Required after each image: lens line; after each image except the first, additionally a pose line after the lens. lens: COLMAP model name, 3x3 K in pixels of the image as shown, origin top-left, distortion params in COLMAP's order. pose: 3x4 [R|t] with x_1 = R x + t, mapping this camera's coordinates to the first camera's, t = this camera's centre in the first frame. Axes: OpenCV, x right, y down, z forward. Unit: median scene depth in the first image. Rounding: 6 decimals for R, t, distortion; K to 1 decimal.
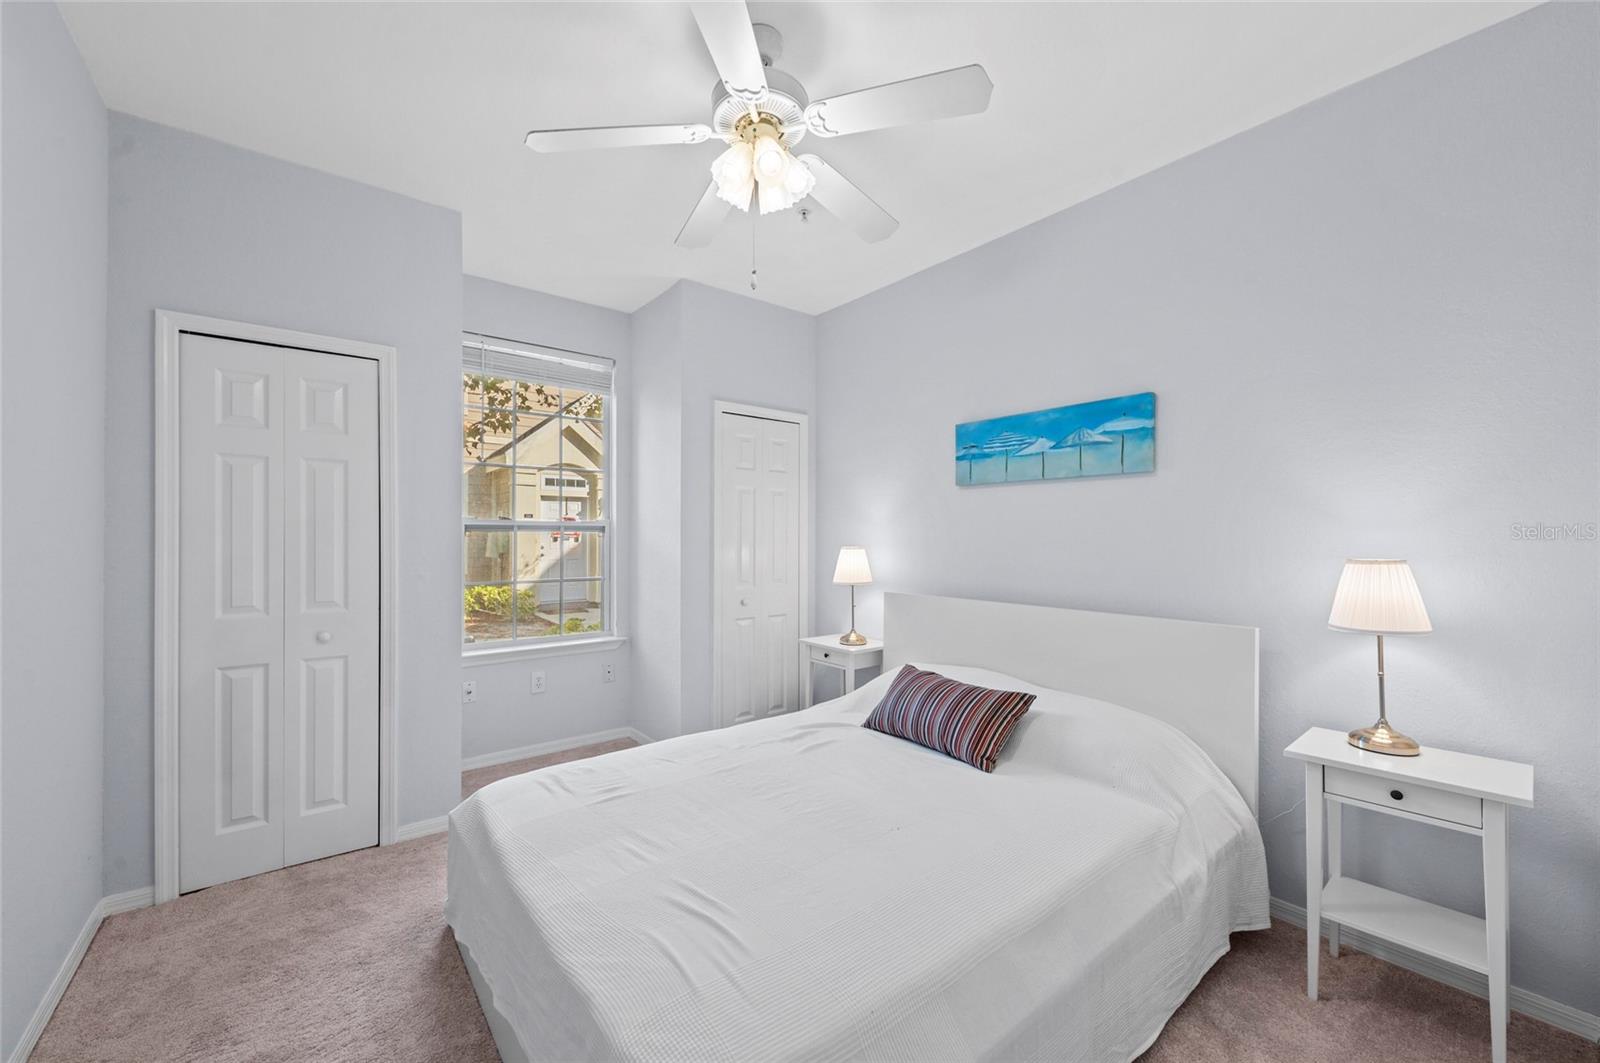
lens RADIAL K [[612.0, 0, 802.0], [0, 612.0, 520.5], [0, 0, 1]] dist [0.011255, -0.005857]
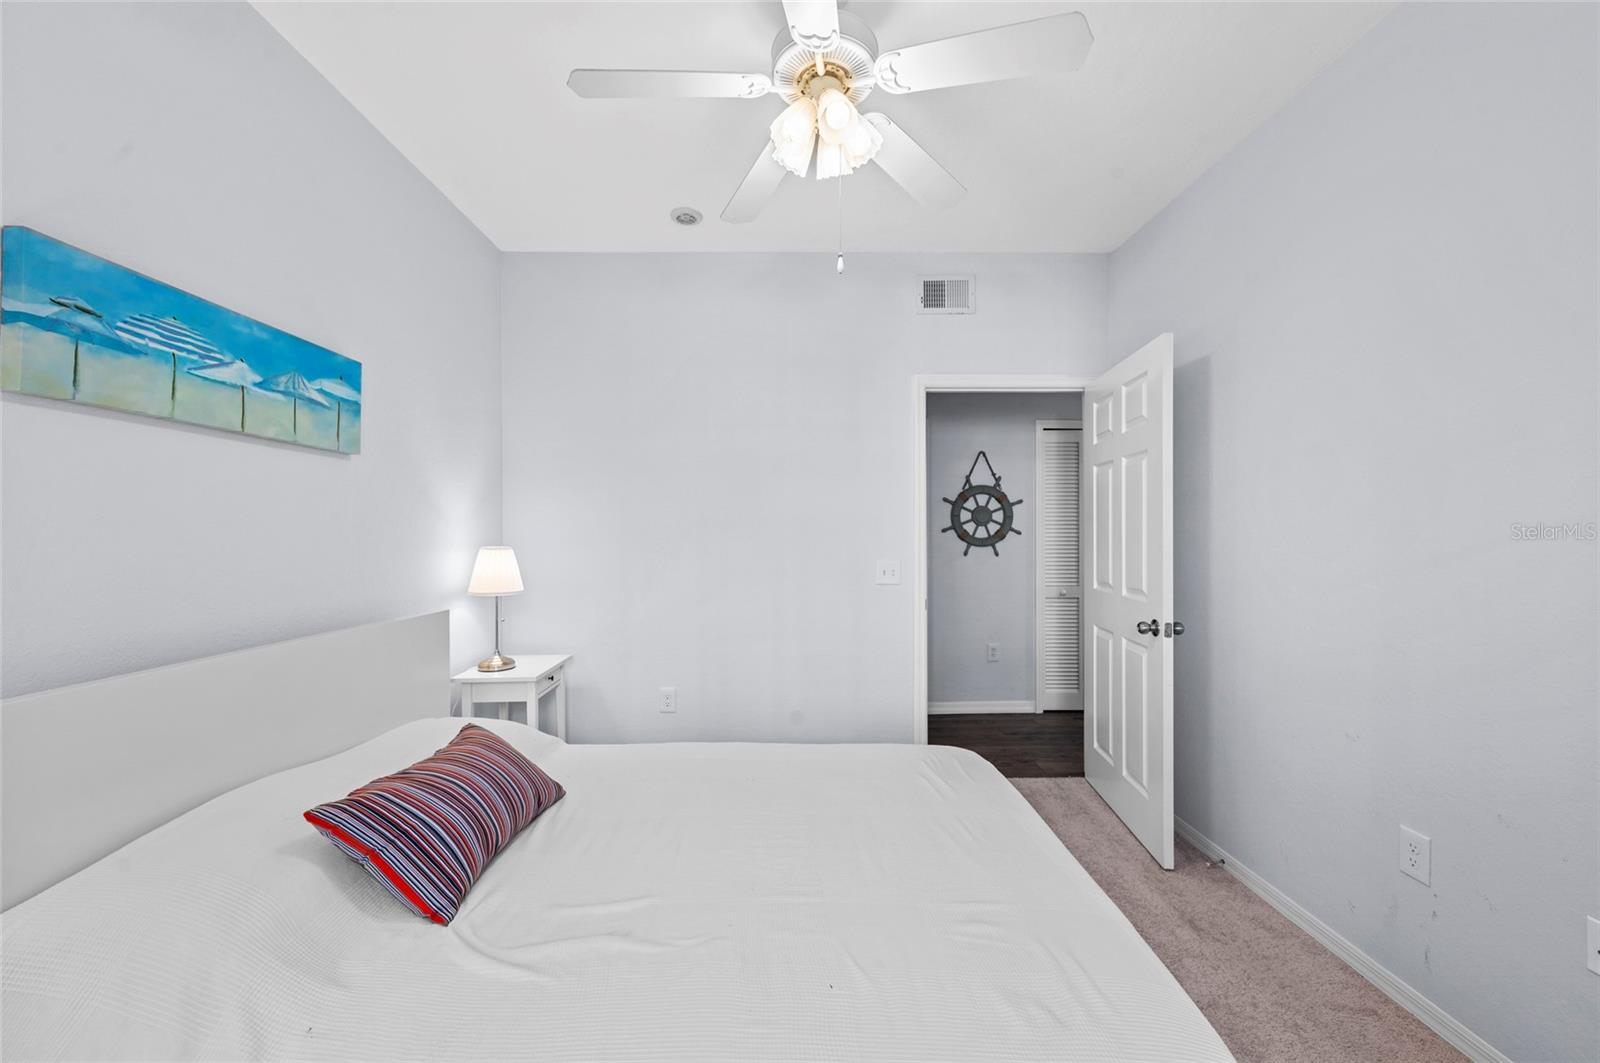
lens RADIAL K [[612.0, 0, 802.0], [0, 612.0, 520.5], [0, 0, 1]] dist [0.011255, -0.005857]
pose [[-0.790908, 0.016385, 0.611716, -0.399537], [-0.011657, 0.999057, -0.041833, 0.035927], [-0.611824, -0.040217, -0.789971, 1.166472]]
